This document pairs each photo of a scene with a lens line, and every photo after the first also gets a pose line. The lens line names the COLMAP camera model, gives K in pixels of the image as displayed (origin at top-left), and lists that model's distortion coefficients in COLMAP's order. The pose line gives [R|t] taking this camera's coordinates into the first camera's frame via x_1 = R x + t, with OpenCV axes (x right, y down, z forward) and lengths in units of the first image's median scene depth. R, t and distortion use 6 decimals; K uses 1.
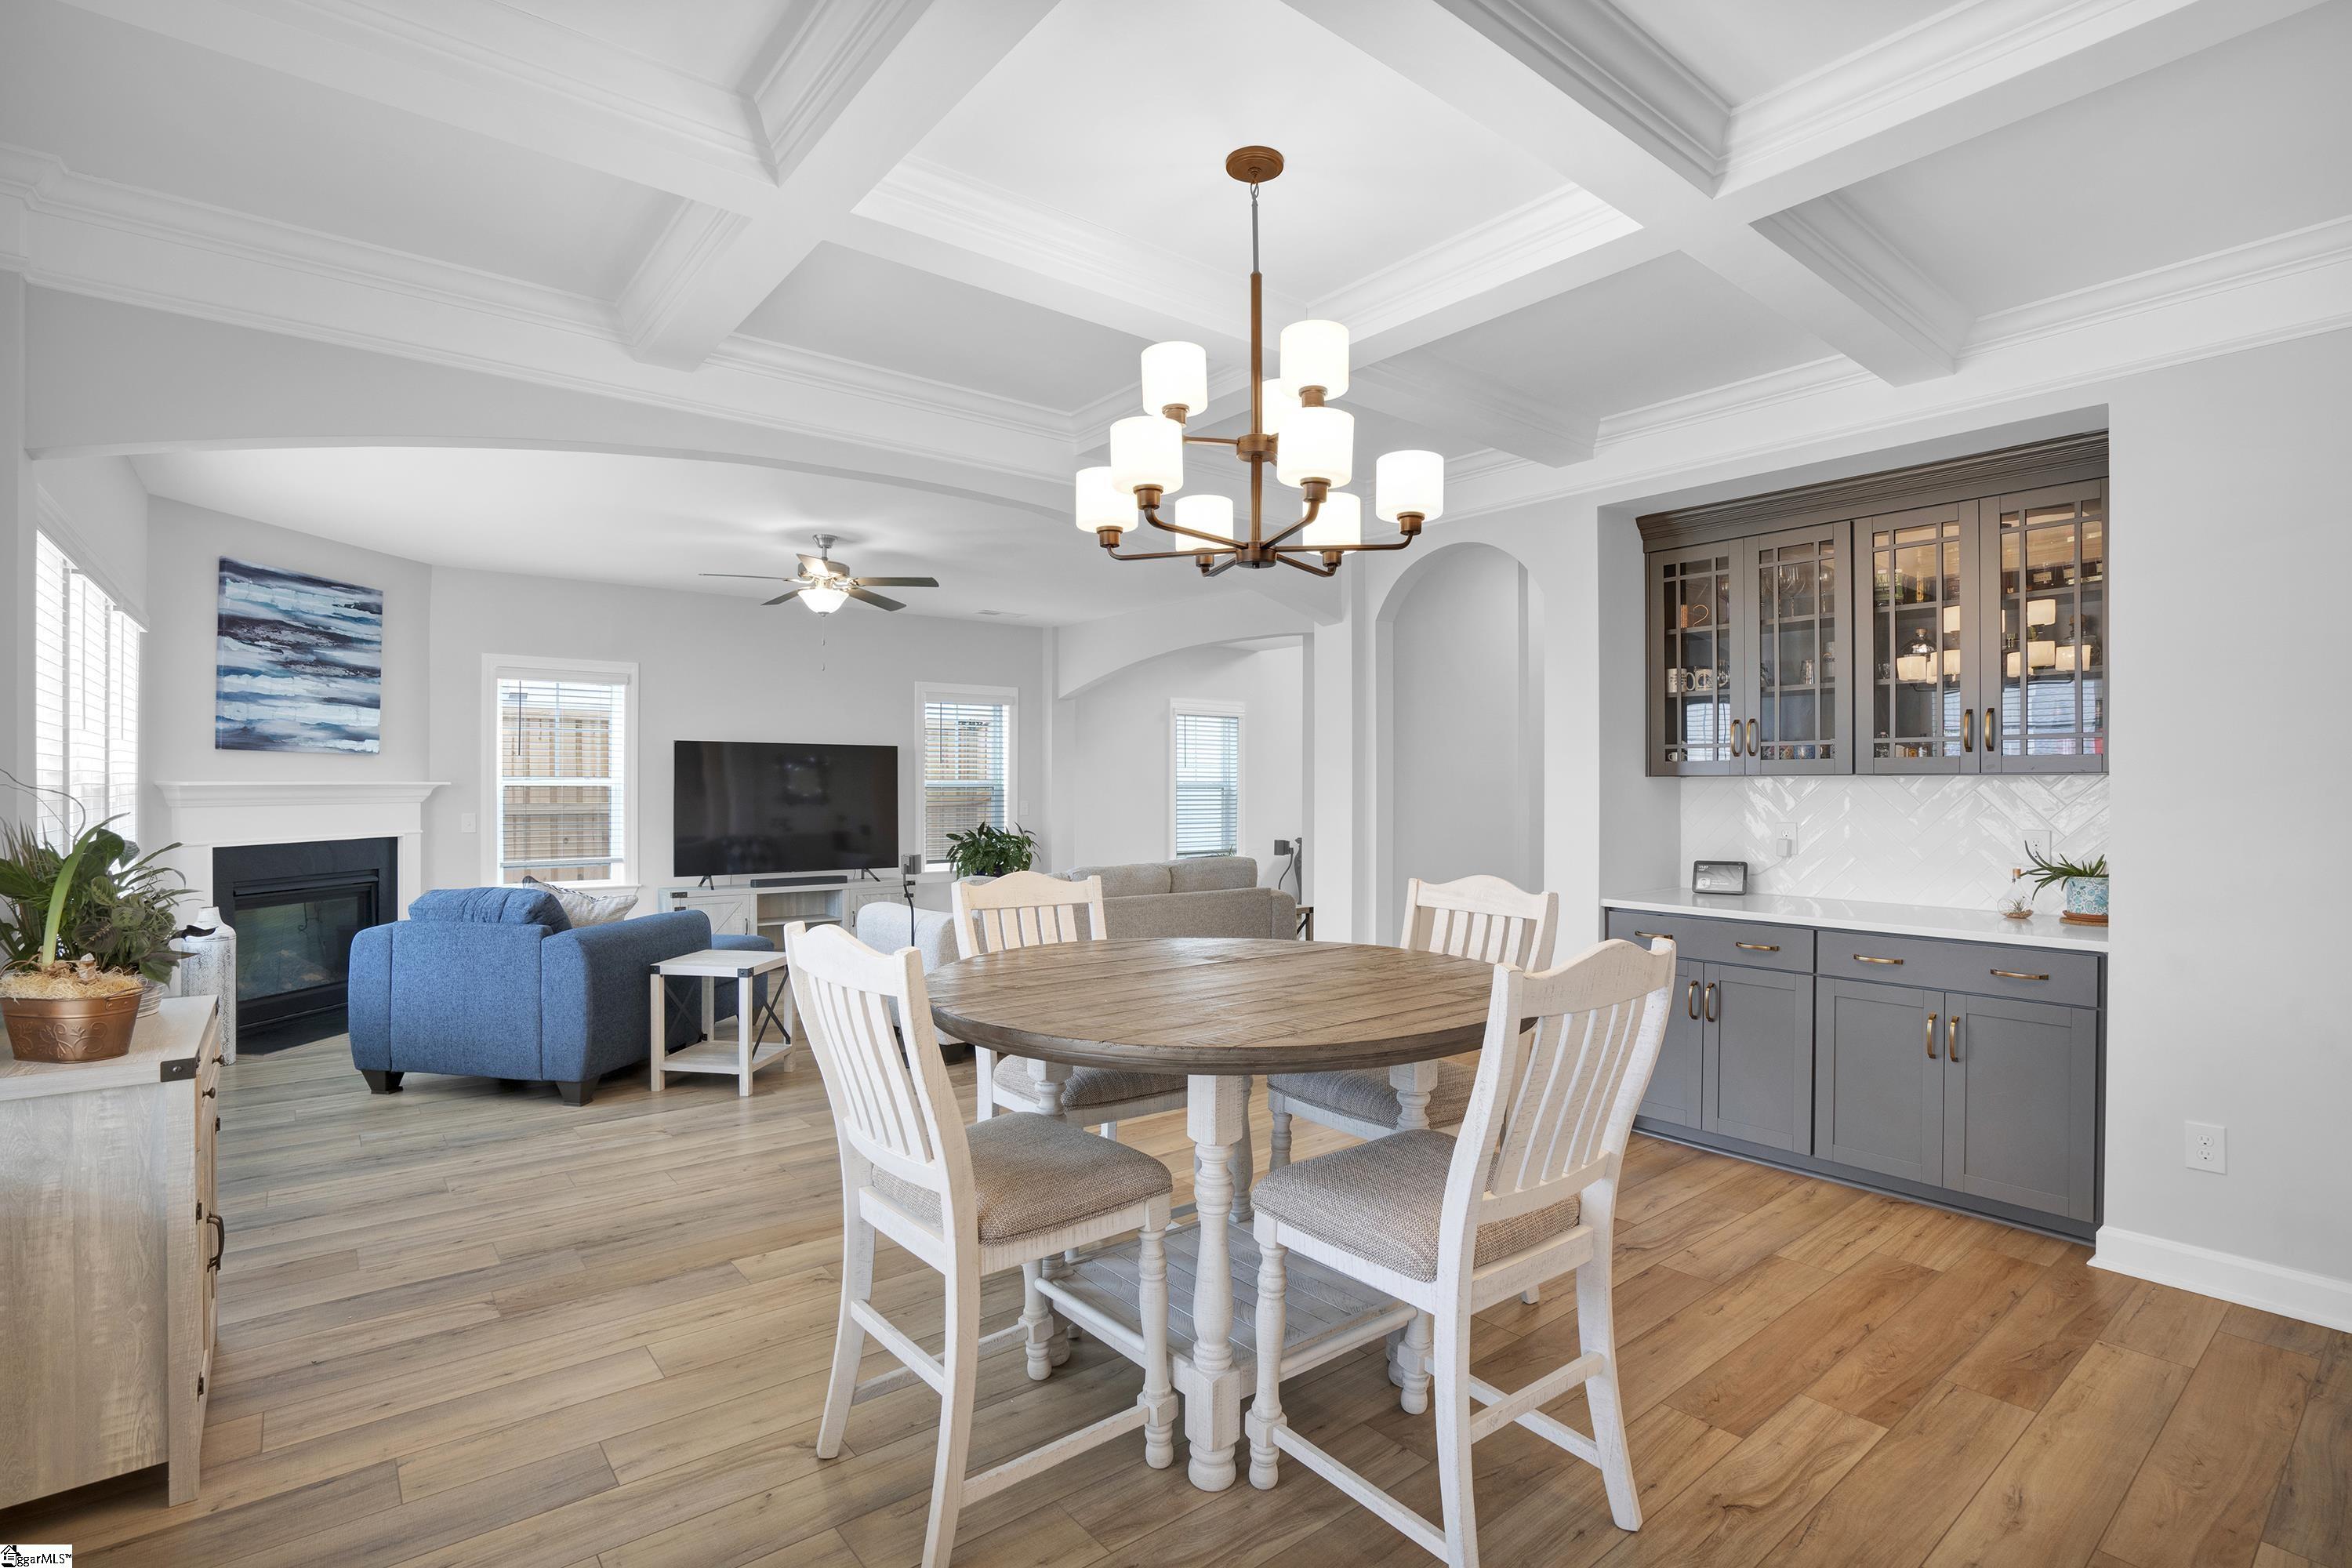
lens RADIAL K [[1120.5, 0, 1157.7], [0, 1120.5, 777.9], [0, 0, 1]] dist [-0.011324, 0.002494]
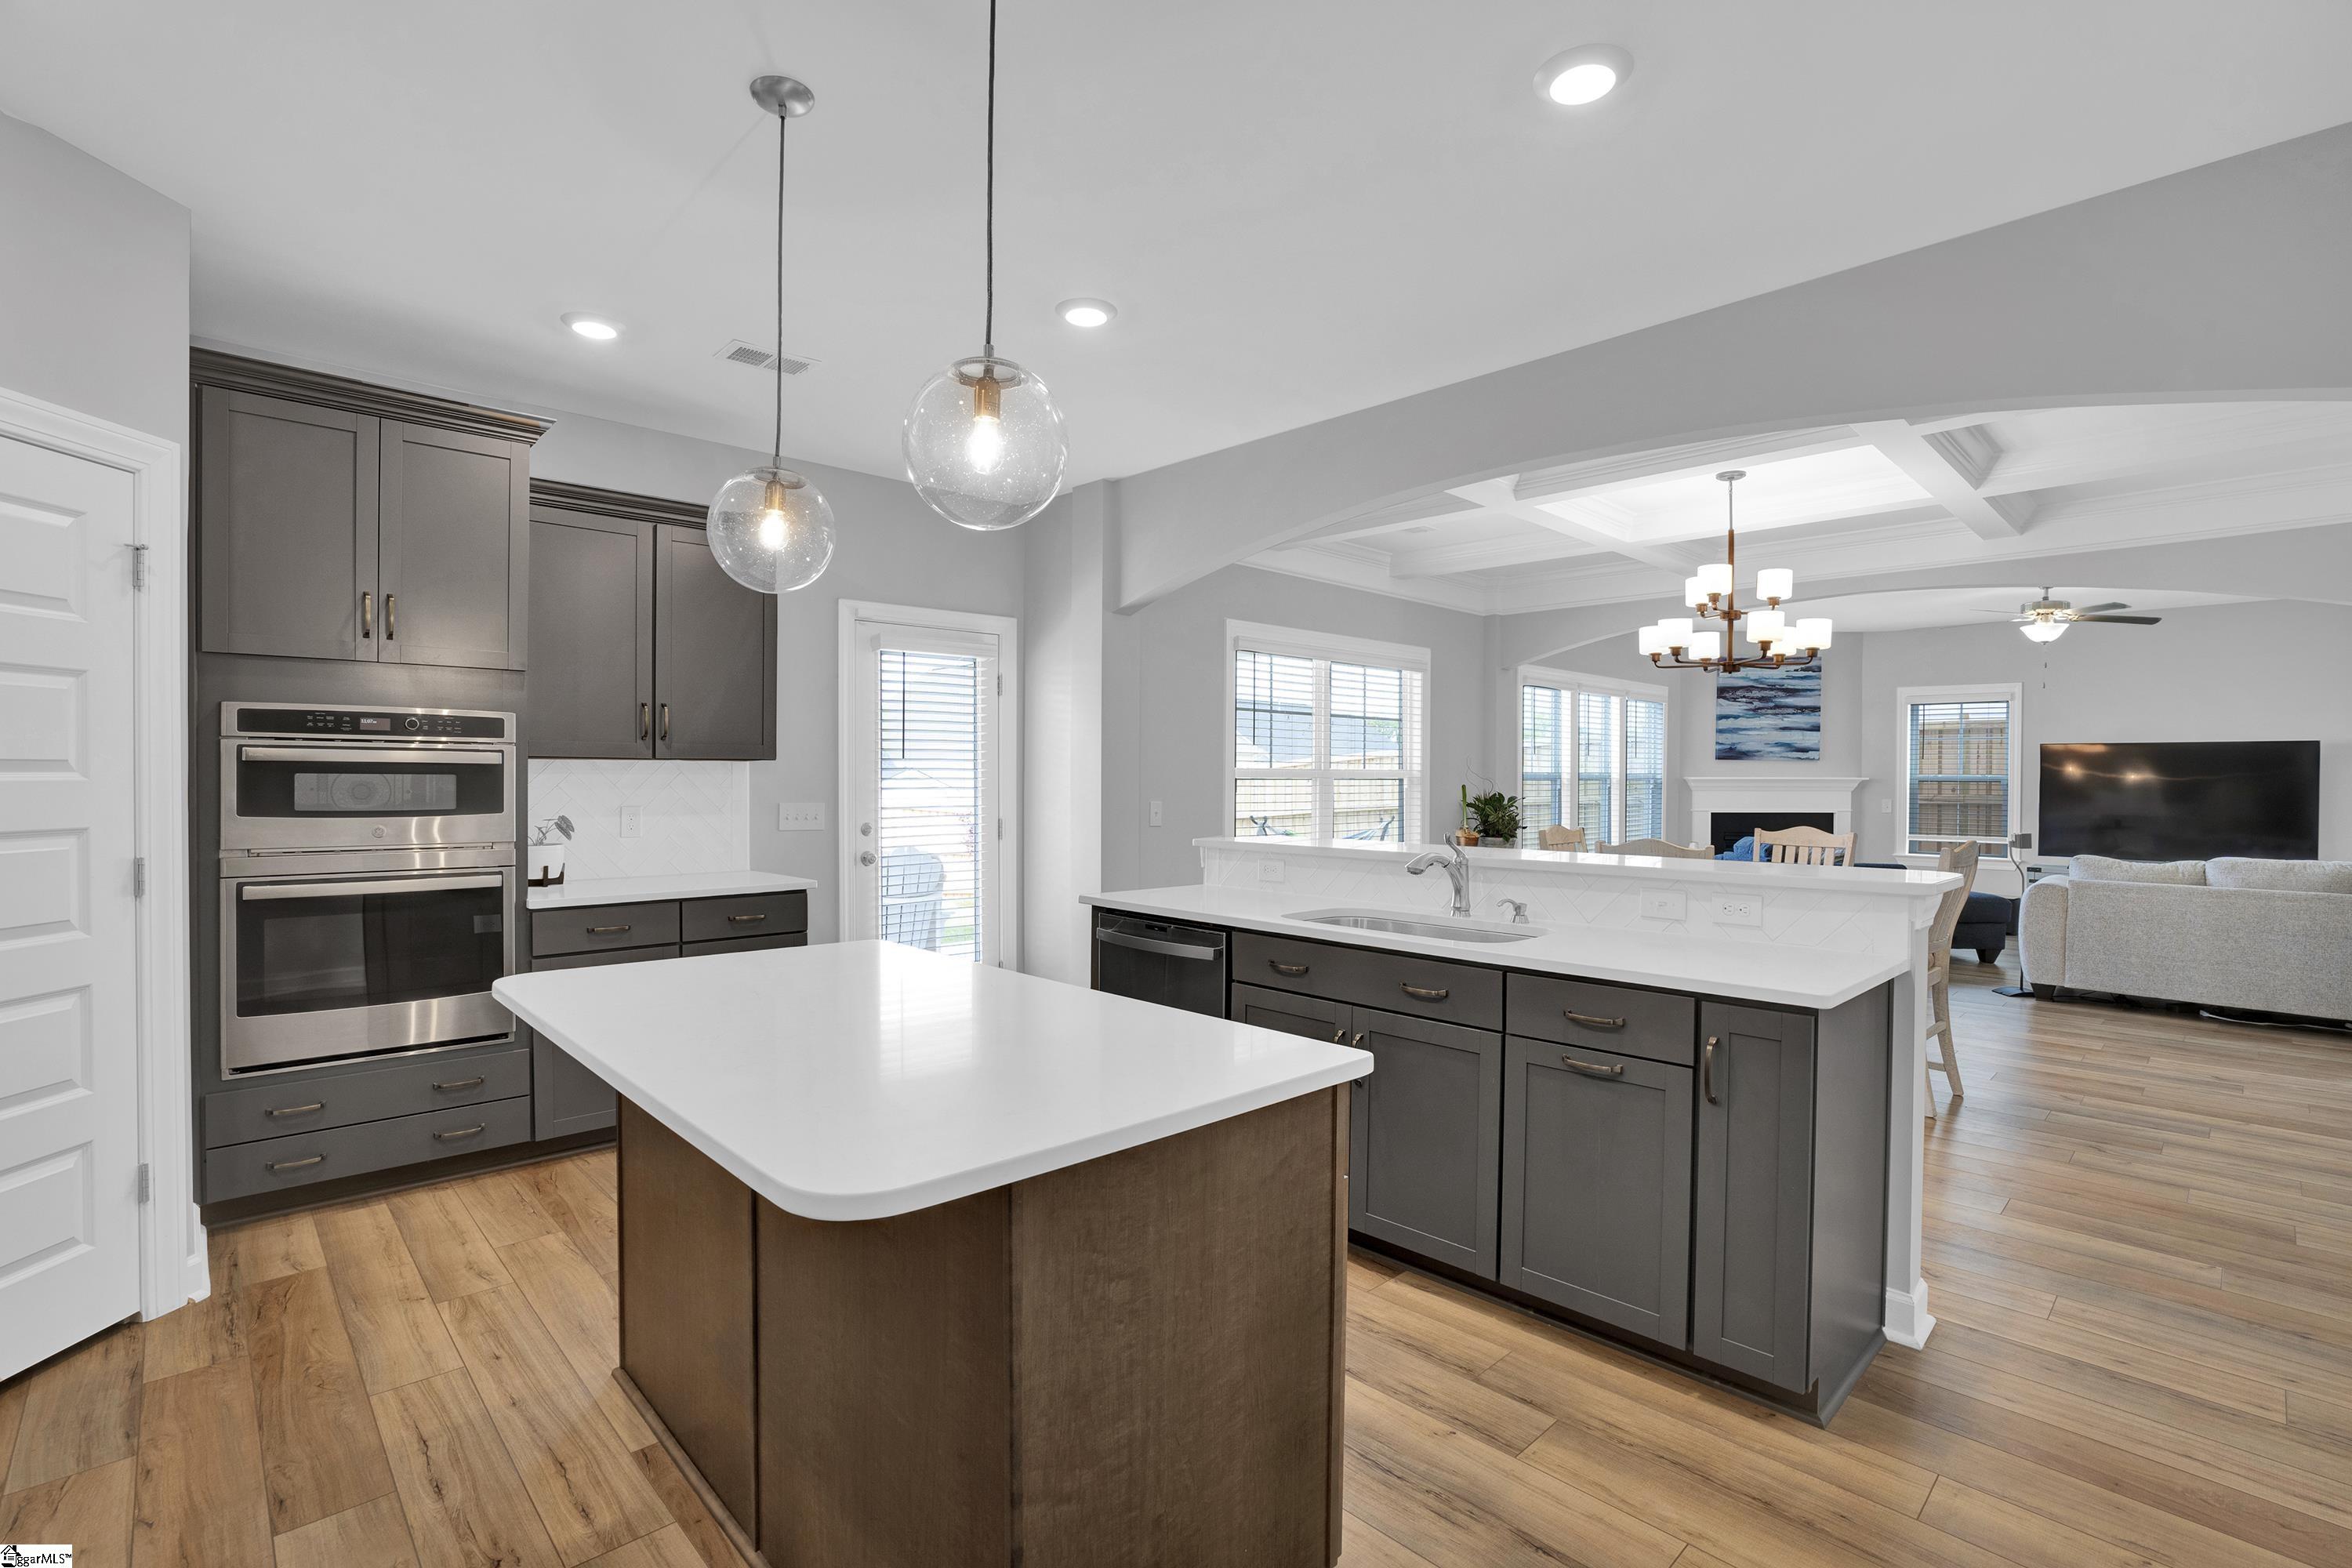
lens RADIAL K [[1120.5, 0, 1189.5], [0, 1120.5, 781.8], [0, 0, 1]] dist [-0.011324, 0.002494]
pose [[0.117497, 0.006440, -0.993052, 0.918746], [-0.000468, 0.999979, 0.006430, 0.000202], [0.993073, -0.000290, 0.117498, -0.100536]]
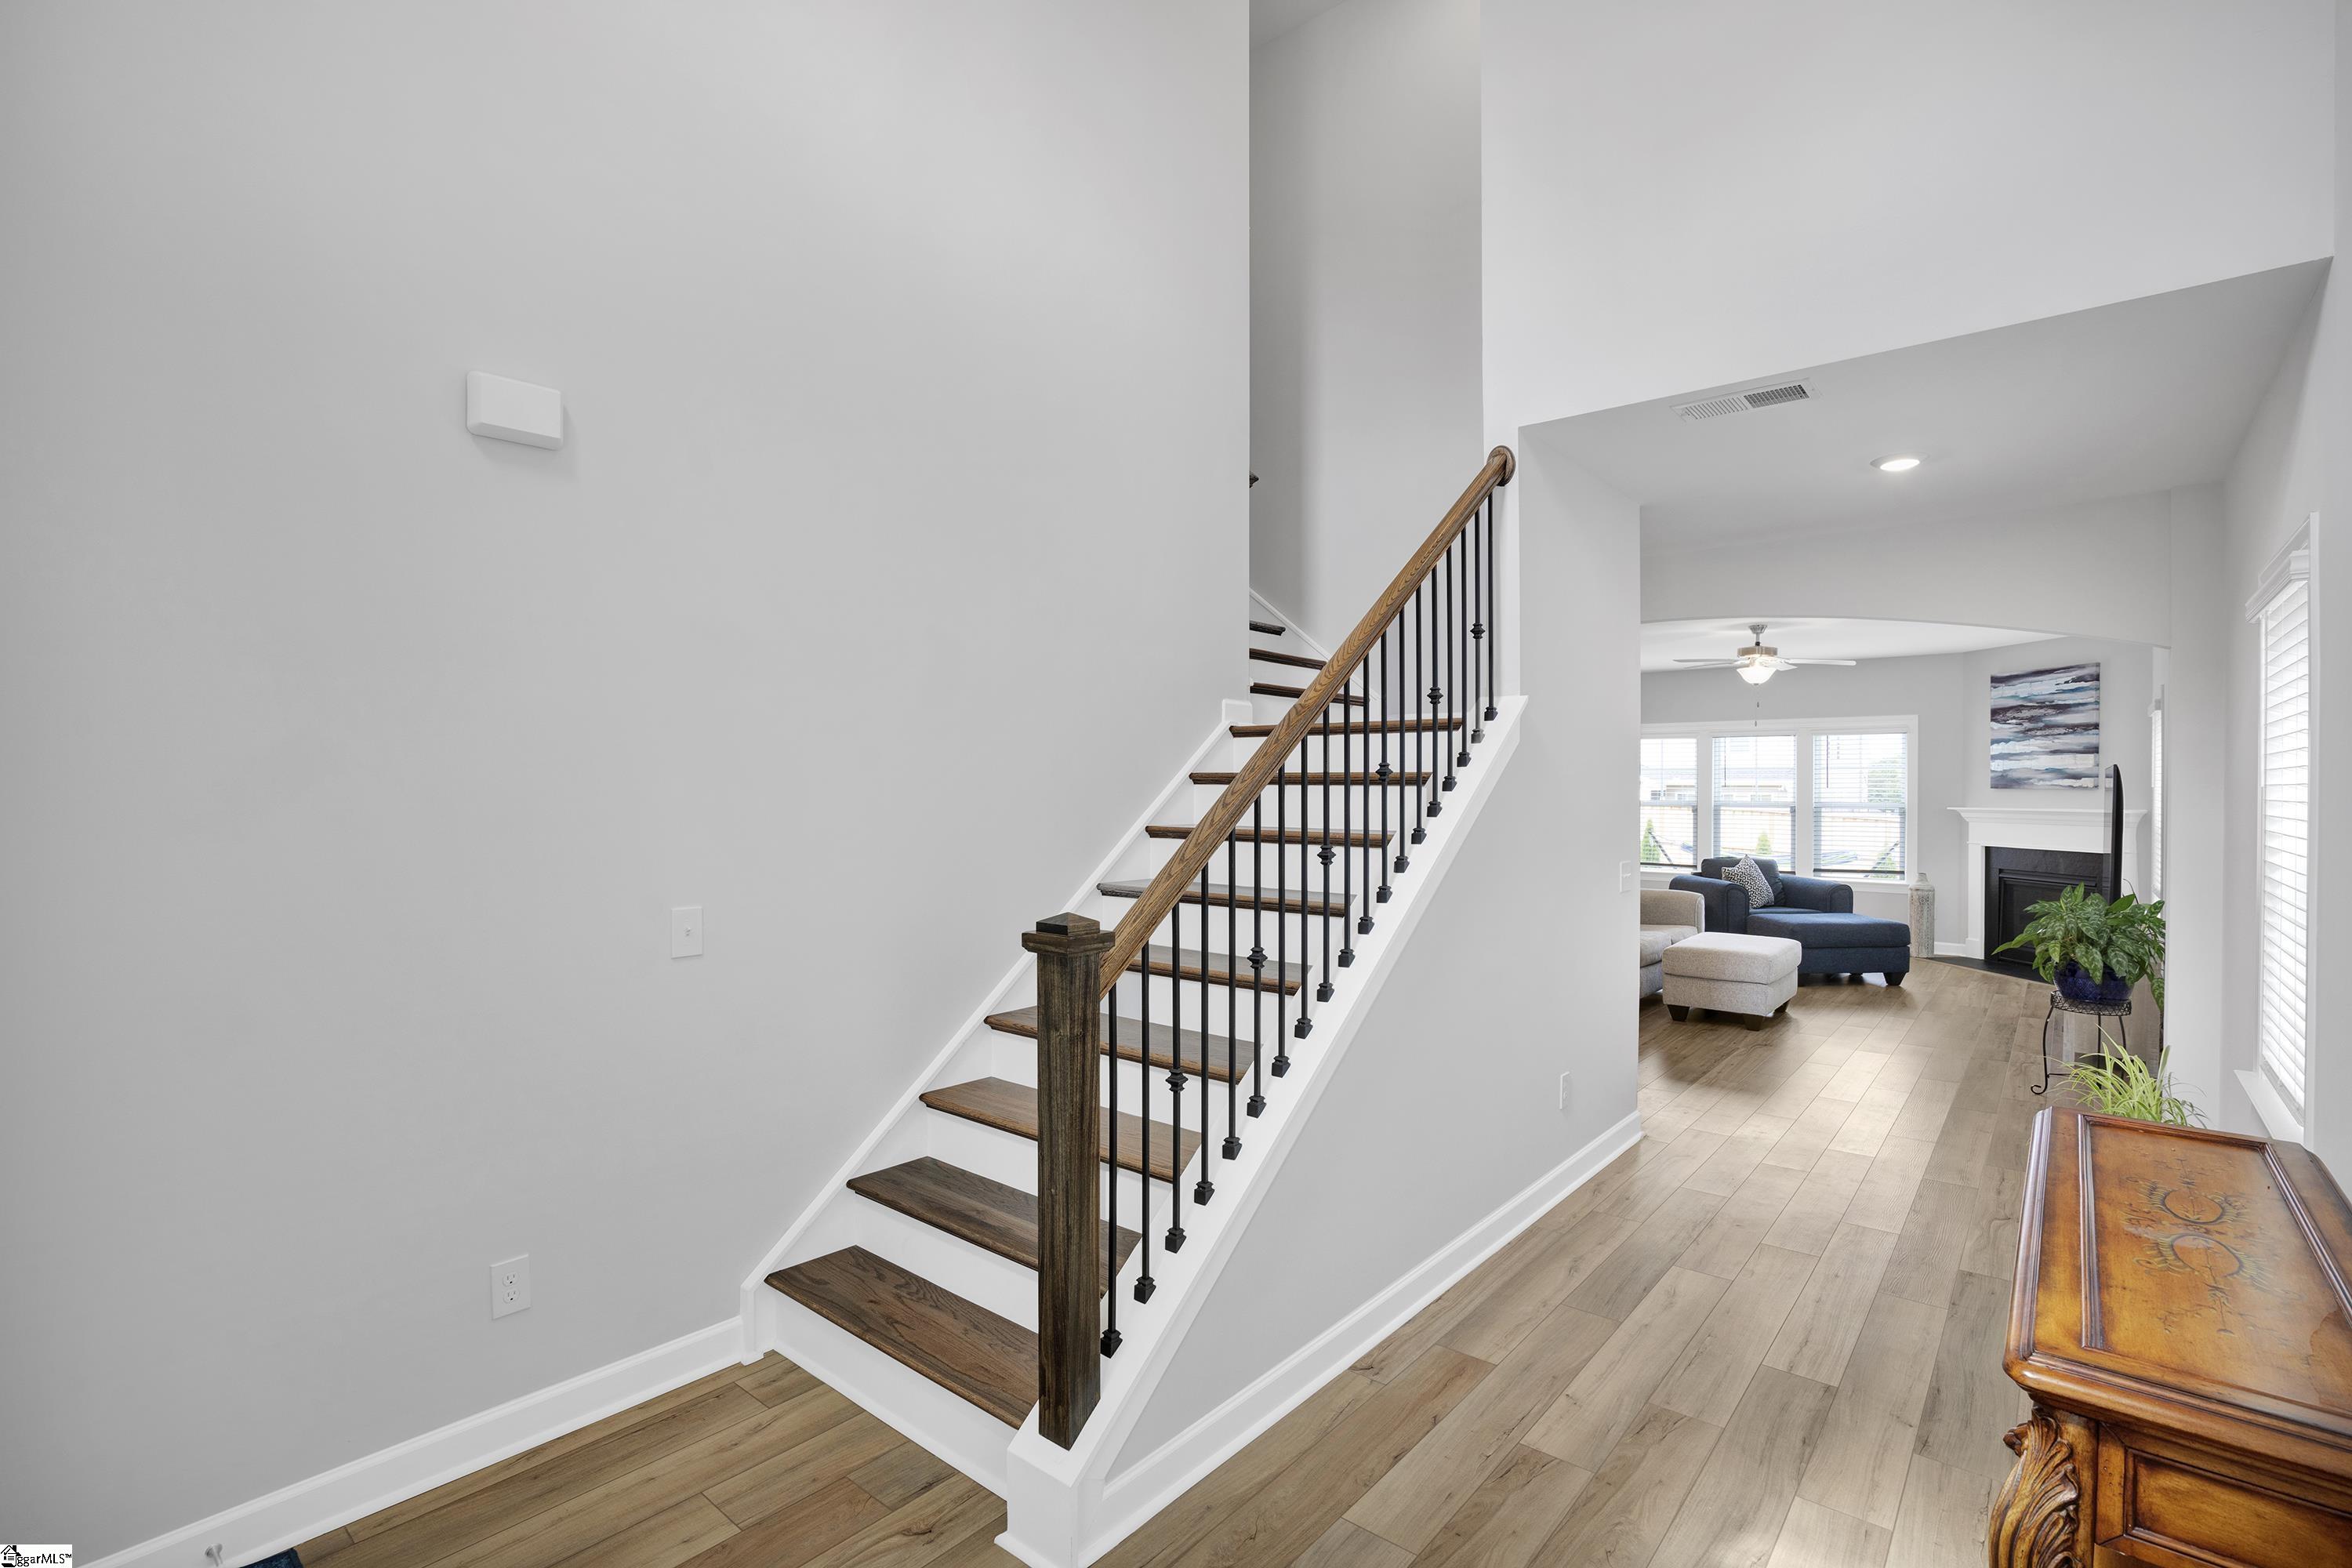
lens RADIAL K [[1120.5, 0, 1171.8], [0, 1120.5, 793.6], [0, 0, 1]] dist [-0.011324, 0.002494]
pose [[-0.958117, 0.000026, -0.286376, 0.834350], [0.000476, 0.999999, -0.001504, -0.016185], [0.286376, -0.001578, -0.958116, 2.268196]]
